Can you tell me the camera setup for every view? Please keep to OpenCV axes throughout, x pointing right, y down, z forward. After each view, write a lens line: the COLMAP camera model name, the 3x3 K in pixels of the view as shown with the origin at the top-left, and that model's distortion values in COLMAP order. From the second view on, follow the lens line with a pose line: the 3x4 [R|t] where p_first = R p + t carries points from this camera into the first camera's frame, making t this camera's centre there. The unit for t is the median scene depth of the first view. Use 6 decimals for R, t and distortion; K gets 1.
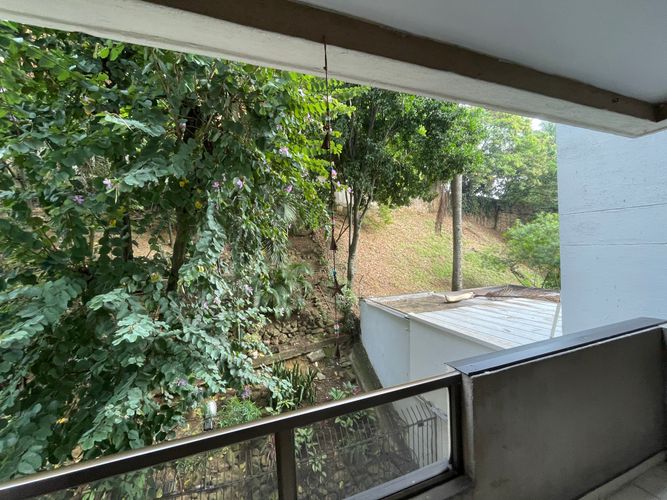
lens RADIAL K [[272.6, 0, 335.7], [0, 272.6, 249.6], [0, 0, 1]] dist [-0.003600, 0.000719]
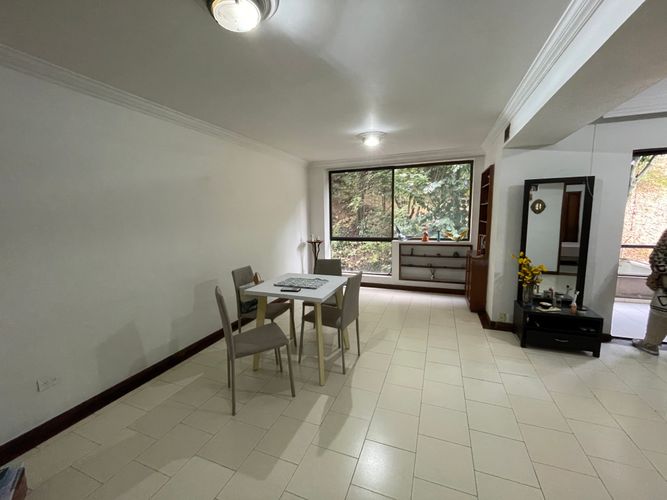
lens RADIAL K [[272.6, 0, 334.6], [0, 272.6, 250.6], [0, 0, 1]] dist [-0.003600, 0.000719]
pose [[0.749126, 0.115227, -0.652329, -0.099025], [-0.018014, 0.987934, 0.153821, 0.023641], [0.662182, -0.103480, 0.742163, -0.787983]]
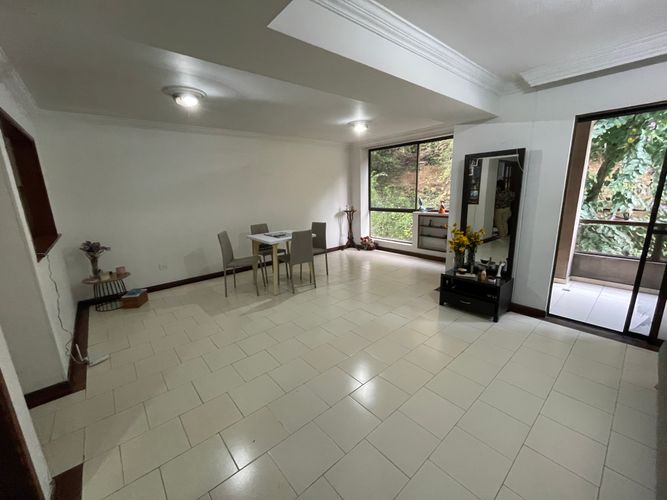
lens RADIAL K [[272.6, 0, 335.2], [0, 272.6, 249.9], [0, 0, 1]] dist [-0.003600, 0.000719]
pose [[0.351812, 0.233067, -0.906591, 0.235432], [0.010746, 0.967438, 0.252879, 0.009256], [0.936009, -0.098708, 0.337852, -0.620409]]
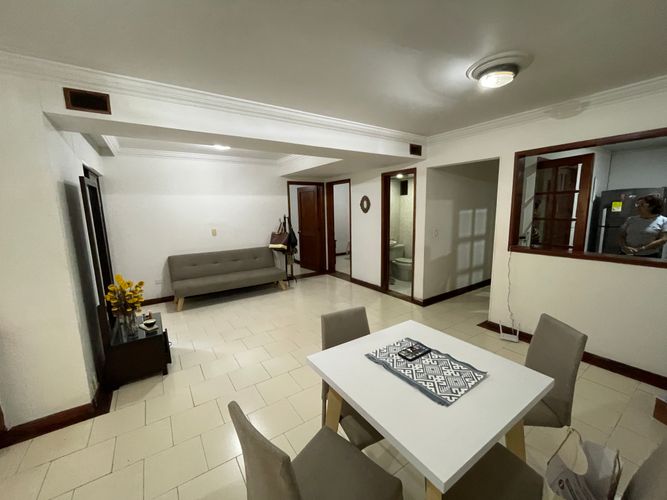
lens RADIAL K [[272.6, 0, 334.7], [0, 272.6, 249.5], [0, 0, 1]] dist [-0.003600, 0.000719]
pose [[-0.240422, -0.101655, 0.965331, -0.559199], [0.039755, 0.992635, 0.114432, 0.030606], [-0.969854, 0.065888, -0.234610, -0.421573]]
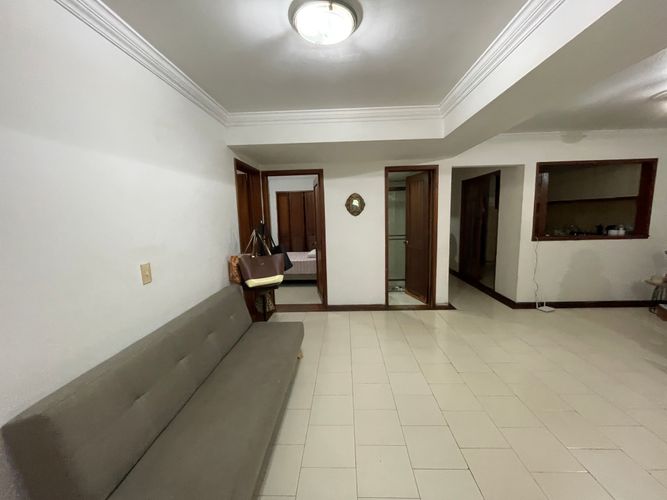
lens RADIAL K [[272.6, 0, 335.8], [0, 272.6, 250.9], [0, 0, 1]] dist [-0.003600, 0.000719]
pose [[-0.923969, 0.014491, 0.382193, 0.004825], [0.067985, 0.989591, 0.126837, 0.016611], [-0.376377, 0.143176, -0.915336, -0.114592]]
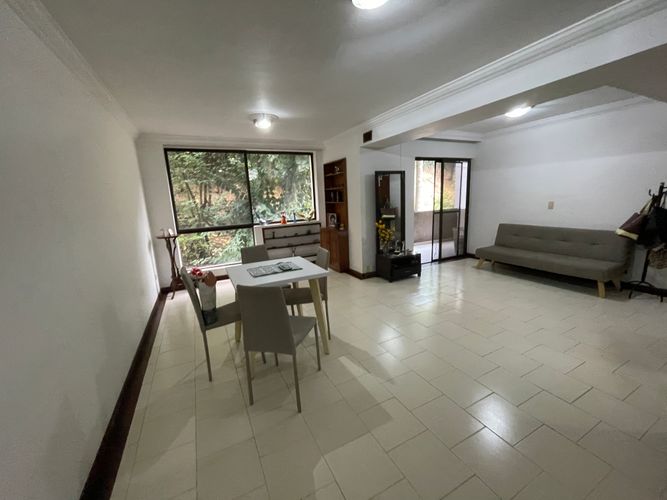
lens RADIAL K [[272.6, 0, 334.3], [0, 272.6, 251.2], [0, 0, 1]] dist [-0.003600, 0.000719]
pose [[0.993742, -0.027590, 0.108238, -0.353690], [0.007108, 0.982671, 0.185223, 0.040171], [-0.111472, -0.183295, 0.976717, -0.902976]]
